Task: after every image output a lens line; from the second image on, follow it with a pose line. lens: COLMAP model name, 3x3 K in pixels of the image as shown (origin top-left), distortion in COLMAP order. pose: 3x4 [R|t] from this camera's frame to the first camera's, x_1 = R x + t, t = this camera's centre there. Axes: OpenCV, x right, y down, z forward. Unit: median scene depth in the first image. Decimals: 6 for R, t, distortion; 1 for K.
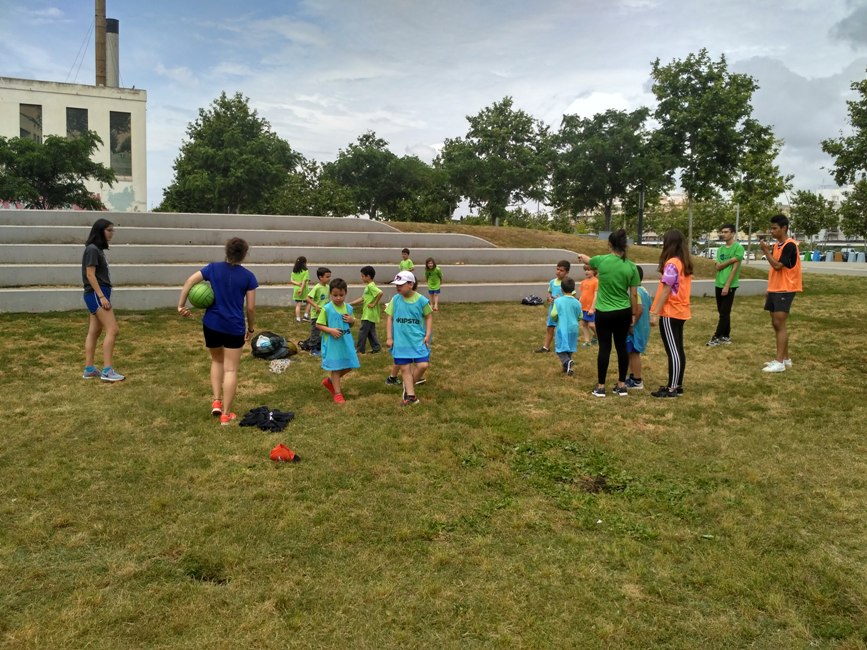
lens RADIAL K [[789.1, 0, 421.2], [0, 789.1, 343.3], [0, 0, 1]] dist [0.069573, -0.122294]
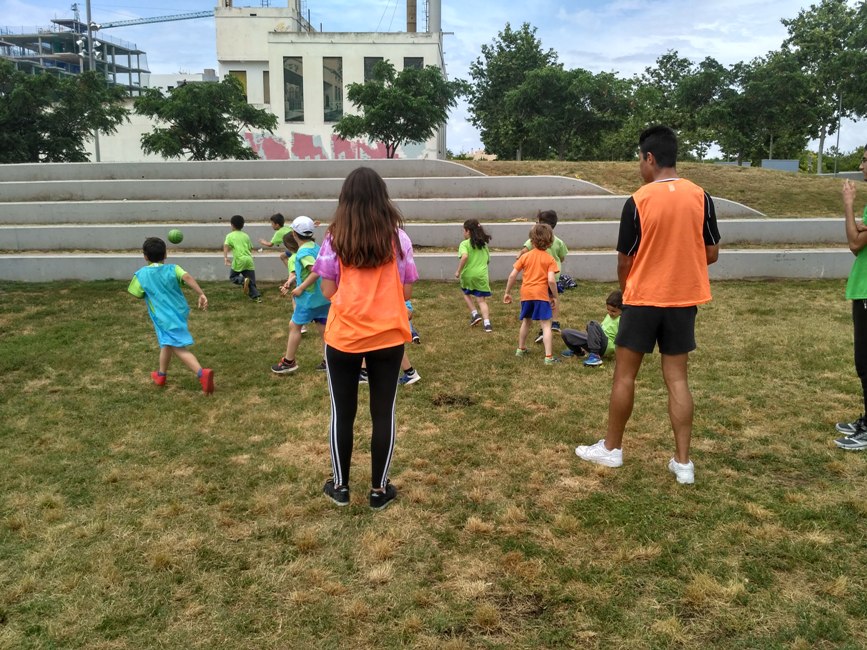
lens RADIAL K [[789.1, 0, 427.3], [0, 789.1, 331.6], [0, 0, 1]] dist [0.069573, -0.122294]
pose [[0.893762, 0.062267, -0.444198, 0.101543], [-0.036837, 0.997162, 0.065662, -0.015709], [0.447025, -0.042323, 0.893519, 0.115146]]
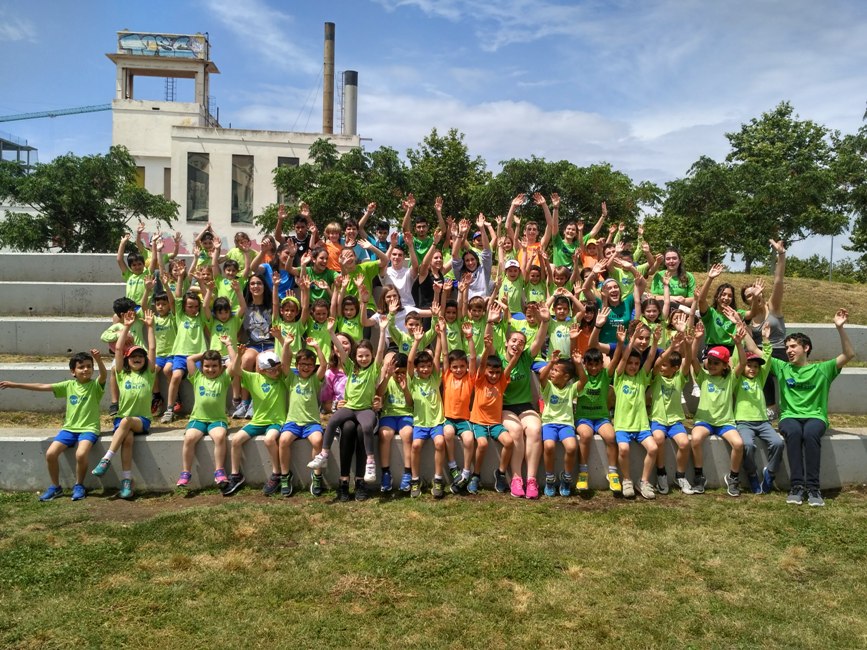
lens RADIAL K [[789.1, 0, 428.7], [0, 789.1, 324.2], [0, 0, 1]] dist [0.069573, -0.122294]
pose [[0.943064, 0.014023, -0.332315, 0.039907], [-0.044174, 0.995541, -0.083349, -0.027861], [0.329665, 0.093284, 0.939478, 0.195698]]
